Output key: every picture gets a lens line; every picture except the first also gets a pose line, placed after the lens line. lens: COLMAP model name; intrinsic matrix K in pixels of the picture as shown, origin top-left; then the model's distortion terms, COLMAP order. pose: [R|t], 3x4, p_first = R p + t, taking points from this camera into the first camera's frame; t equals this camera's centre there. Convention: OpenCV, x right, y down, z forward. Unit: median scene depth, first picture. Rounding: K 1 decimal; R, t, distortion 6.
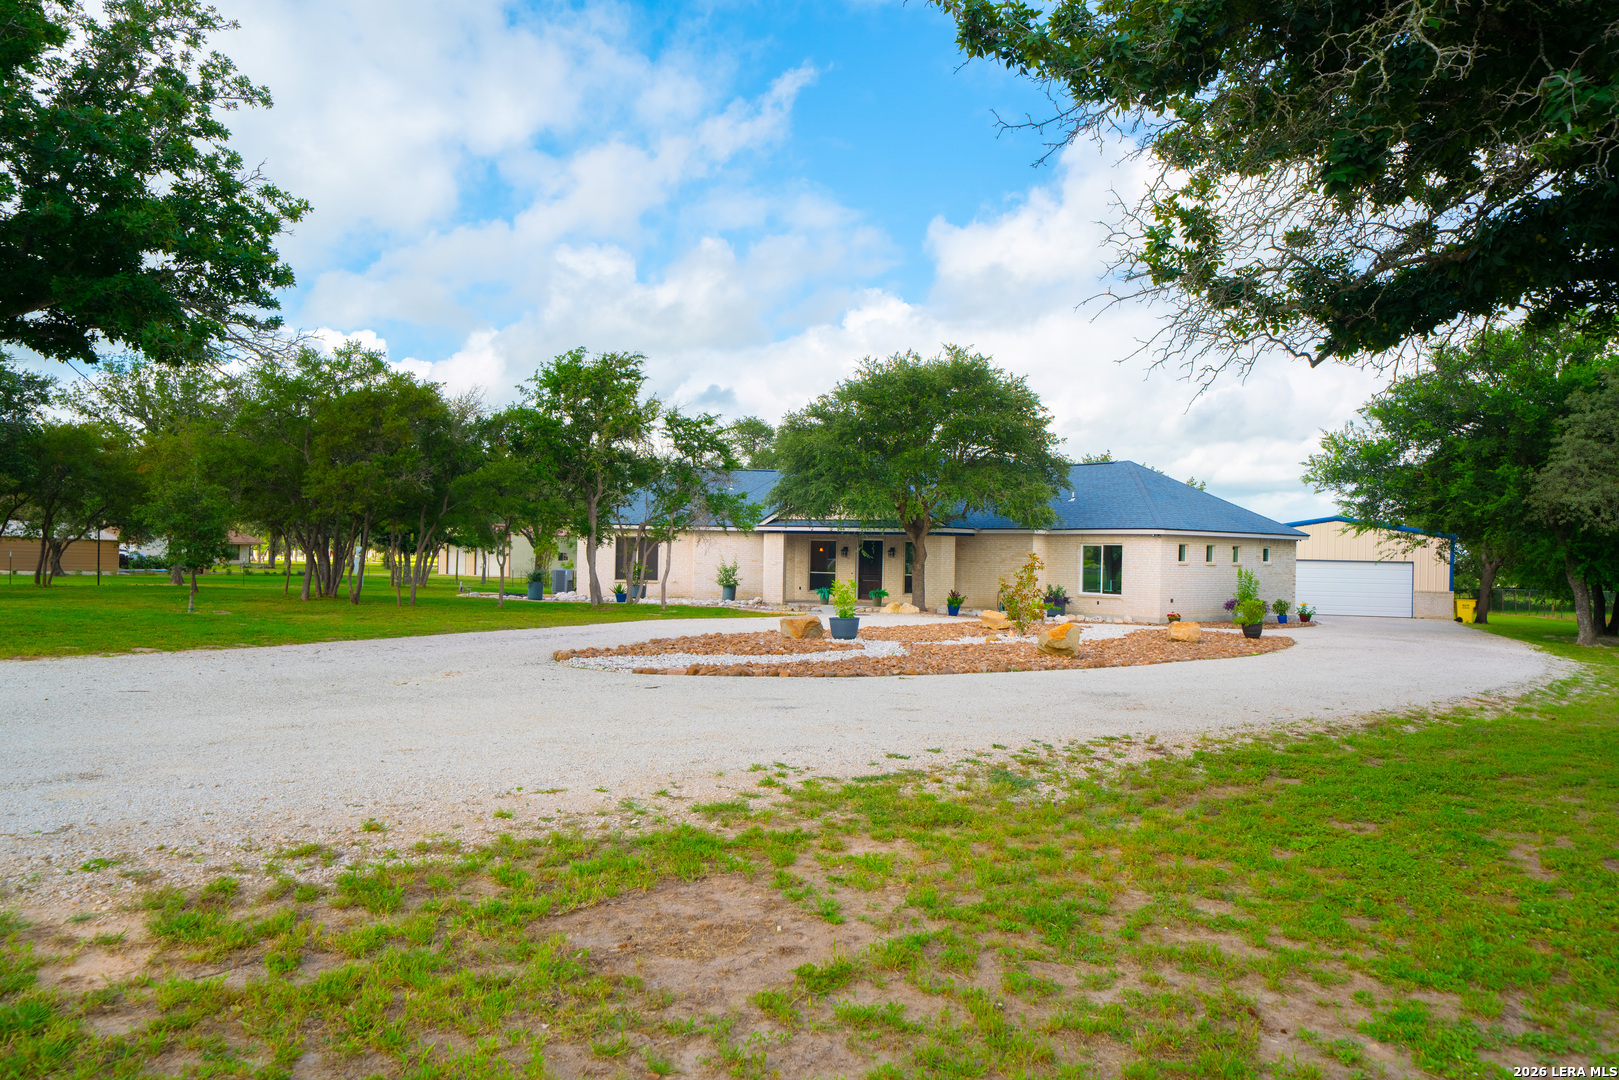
lens RADIAL K [[1077.5, 0, 806.9], [0, 1077.5, 544.7], [0, 0, 1]] dist [0.001387, -0.000566]
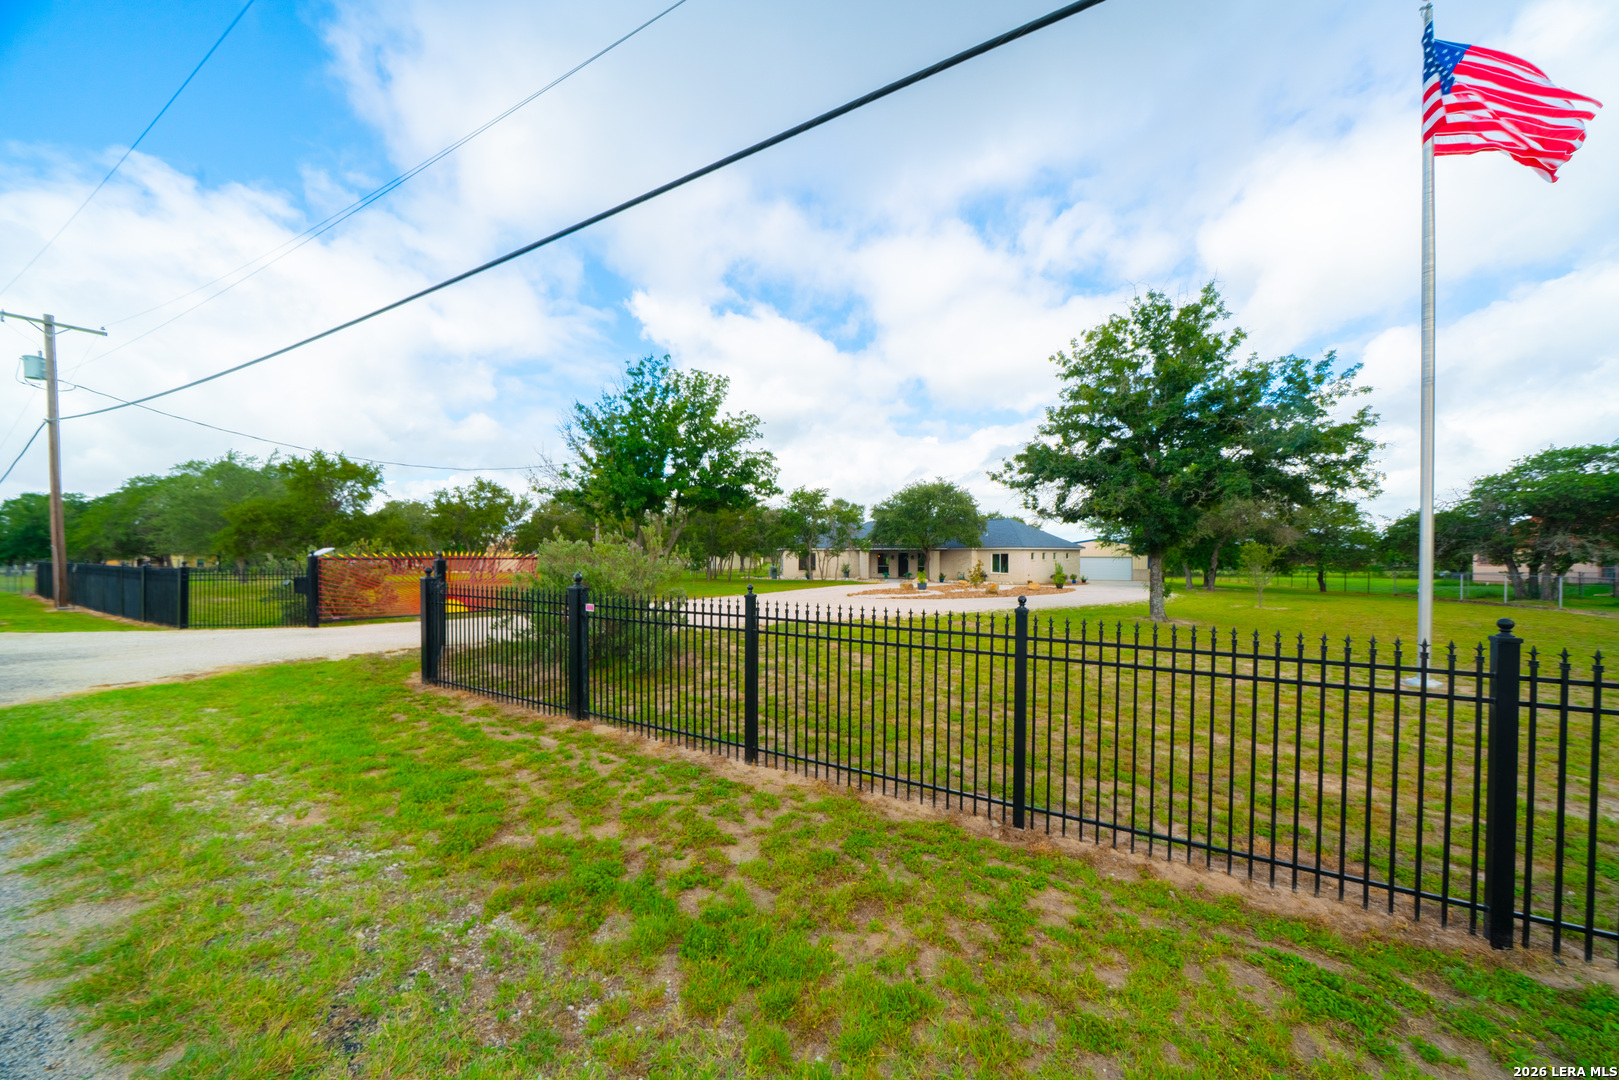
lens RADIAL K [[543.5, 0, 811.4], [0, 543.5, 550.9], [0, 0, 1]] dist [0.001286, 0.000071]
pose [[0.998443, -0.021130, -0.051628, -0.099729], [0.021200, 0.999775, 0.000819, -0.016158], [0.051599, -0.001912, 0.998666, -0.289213]]
